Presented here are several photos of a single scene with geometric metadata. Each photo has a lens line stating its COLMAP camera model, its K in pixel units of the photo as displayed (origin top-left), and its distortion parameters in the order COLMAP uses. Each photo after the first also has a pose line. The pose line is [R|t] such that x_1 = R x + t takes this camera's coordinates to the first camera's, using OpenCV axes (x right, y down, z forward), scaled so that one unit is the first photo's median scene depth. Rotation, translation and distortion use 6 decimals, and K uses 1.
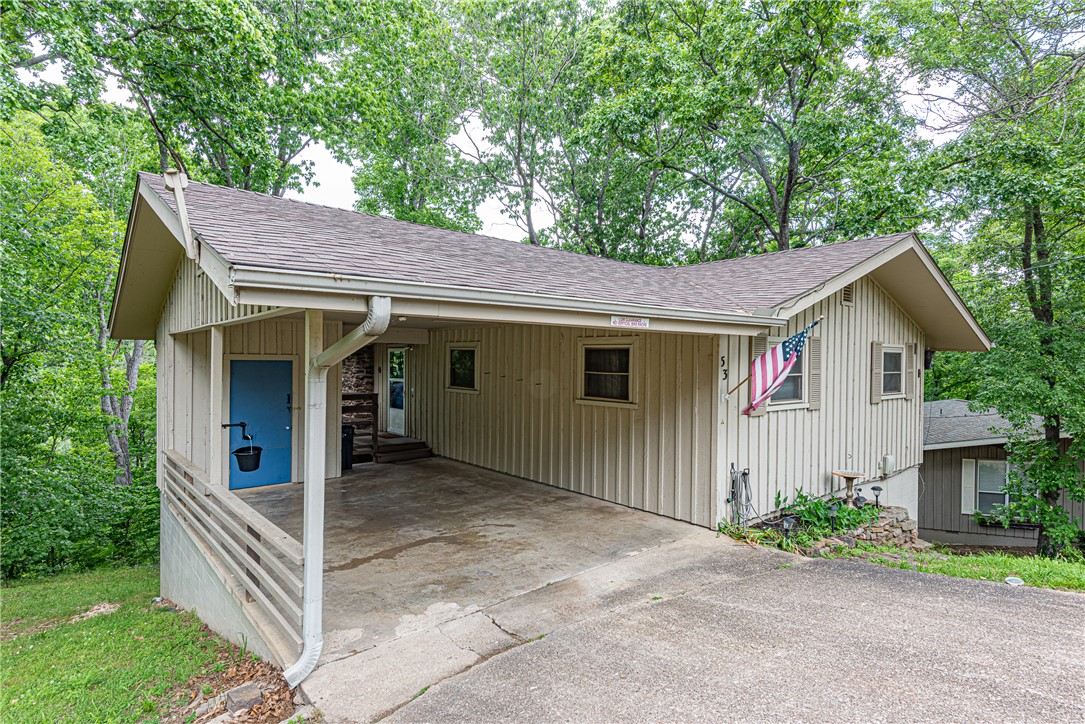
lens RADIAL K [[562.9, 0, 544.8], [0, 562.9, 362.5], [0, 0, 1]] dist [0.004340, 0.000093]
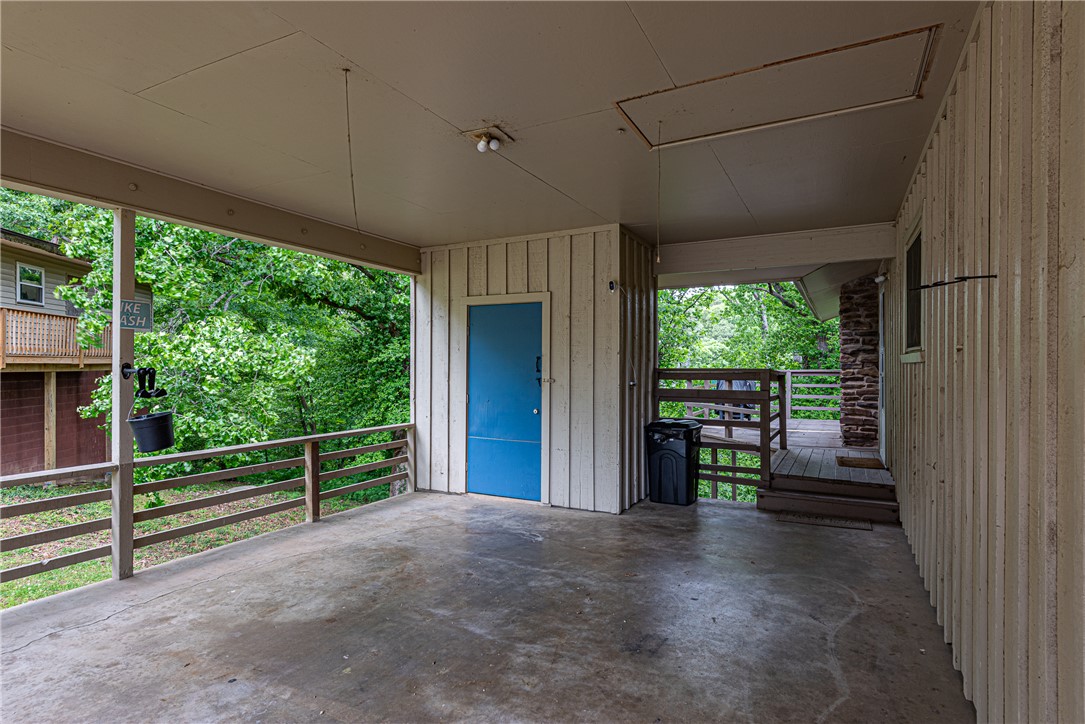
lens RADIAL K [[562.9, 0, 542.3], [0, 562.9, 365.7], [0, 0, 1]] dist [0.004340, 0.000093]
pose [[0.377748, -0.002970, -0.925904, 0.116972], [-0.005306, 0.999971, -0.005373, 0.070420], [0.925893, 0.006942, 0.377722, 0.787474]]
